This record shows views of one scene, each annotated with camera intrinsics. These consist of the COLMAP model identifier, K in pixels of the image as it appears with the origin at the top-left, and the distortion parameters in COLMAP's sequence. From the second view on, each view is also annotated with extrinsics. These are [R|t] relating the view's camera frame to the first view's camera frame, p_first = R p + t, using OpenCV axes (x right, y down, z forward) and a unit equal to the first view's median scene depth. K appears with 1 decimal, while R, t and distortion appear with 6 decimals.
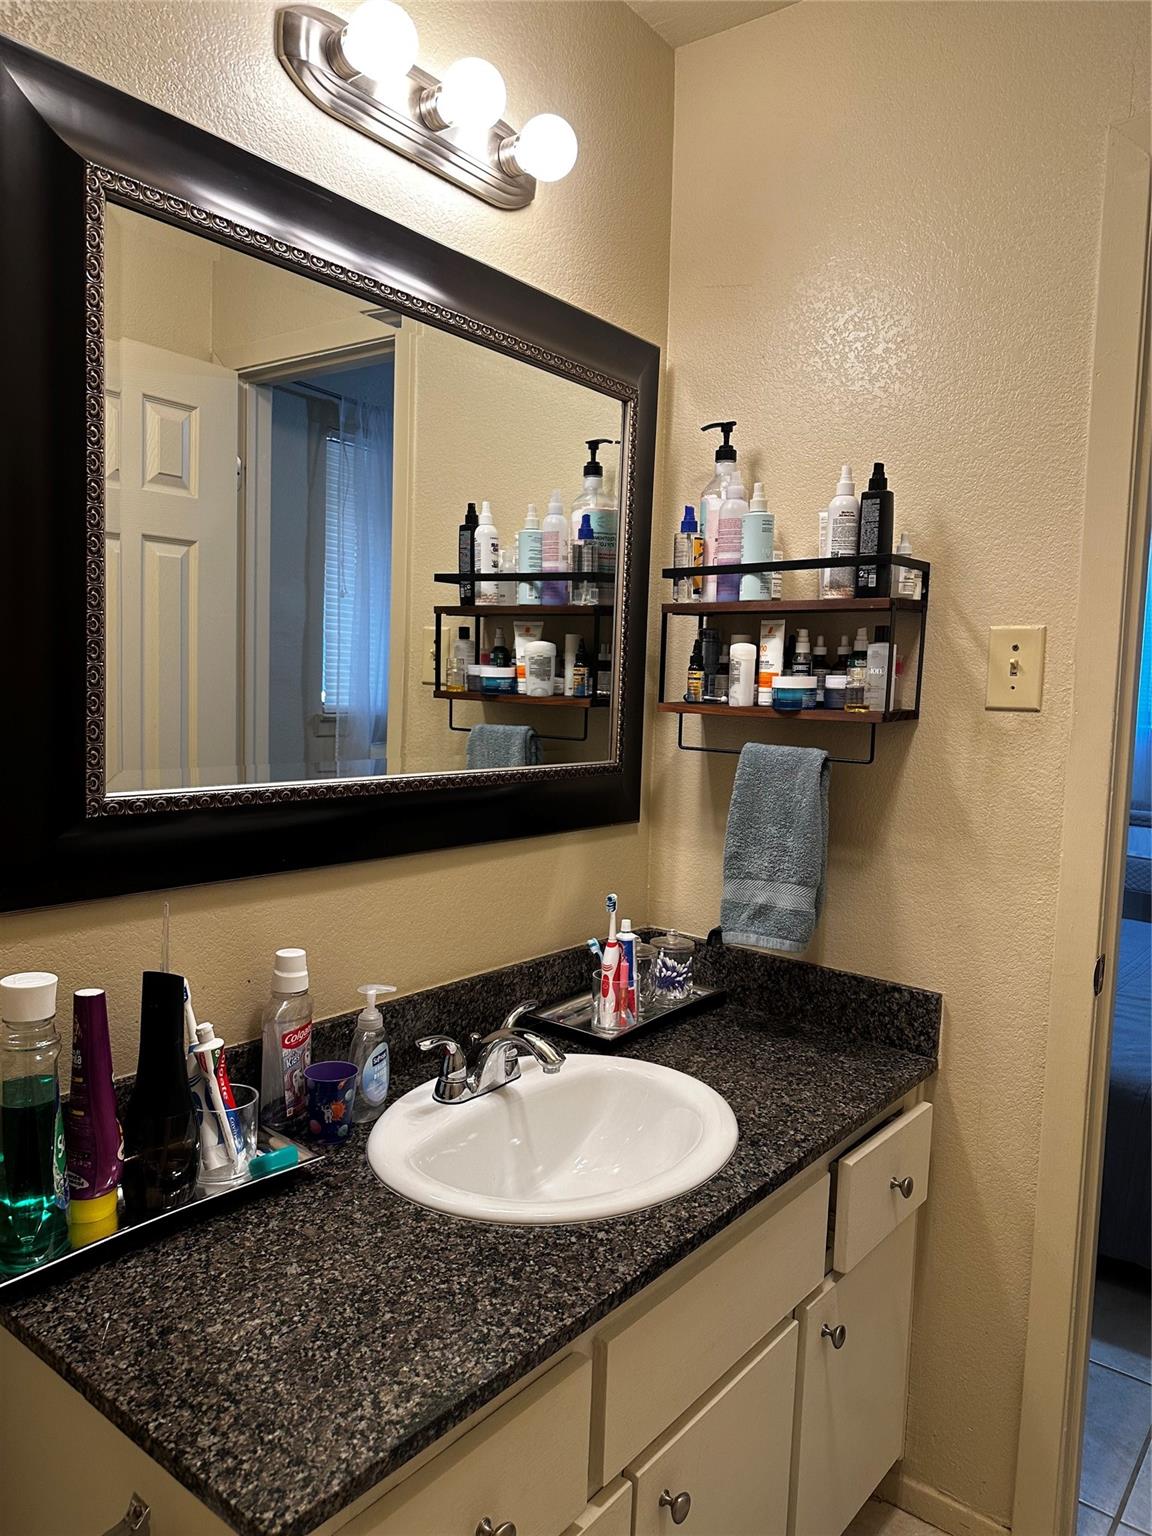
lens RADIAL K [[1060.3, 0, 576.0], [0, 1060.3, 768.0], [0, 0, 1]] dist [0.110832, -0.135304]
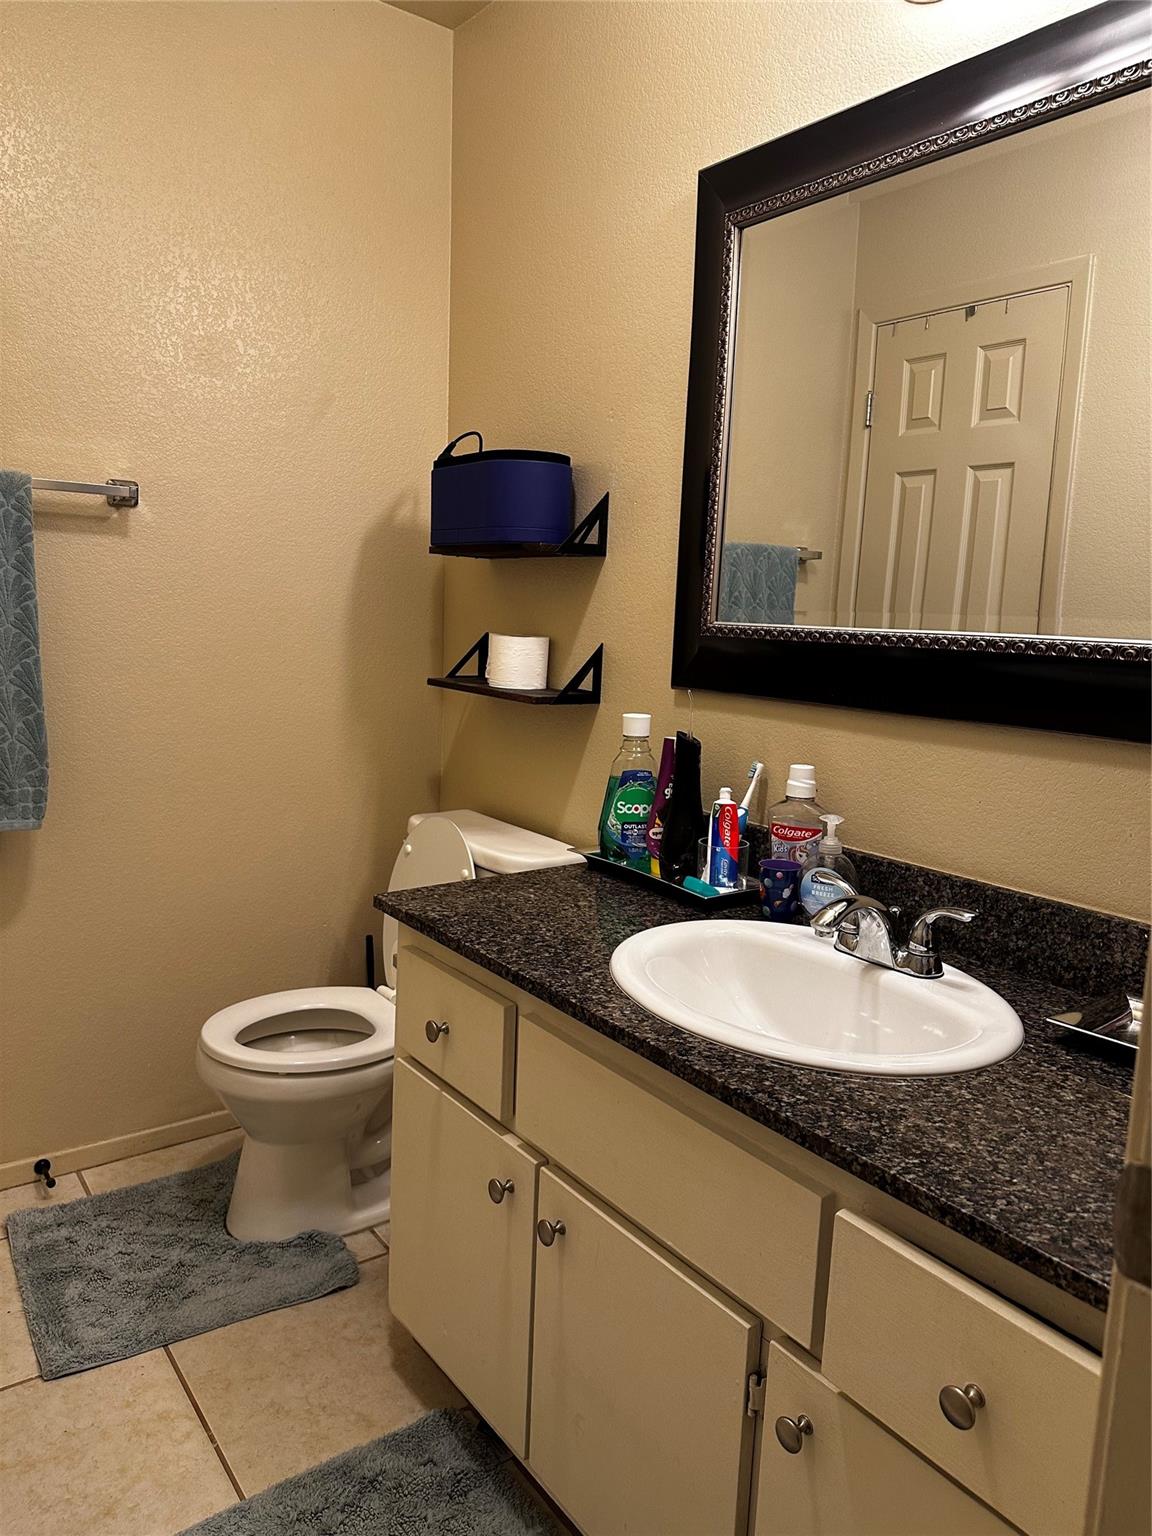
lens RADIAL K [[1060.3, 0, 576.0], [0, 1060.3, 768.0], [0, 0, 1]] dist [0.110832, -0.135304]
pose [[-0.240336, 0.116634, -0.963657, 1.139637], [-0.123549, 0.981005, 0.149546, 0.026751], [0.962795, 0.155000, -0.221361, 1.197369]]
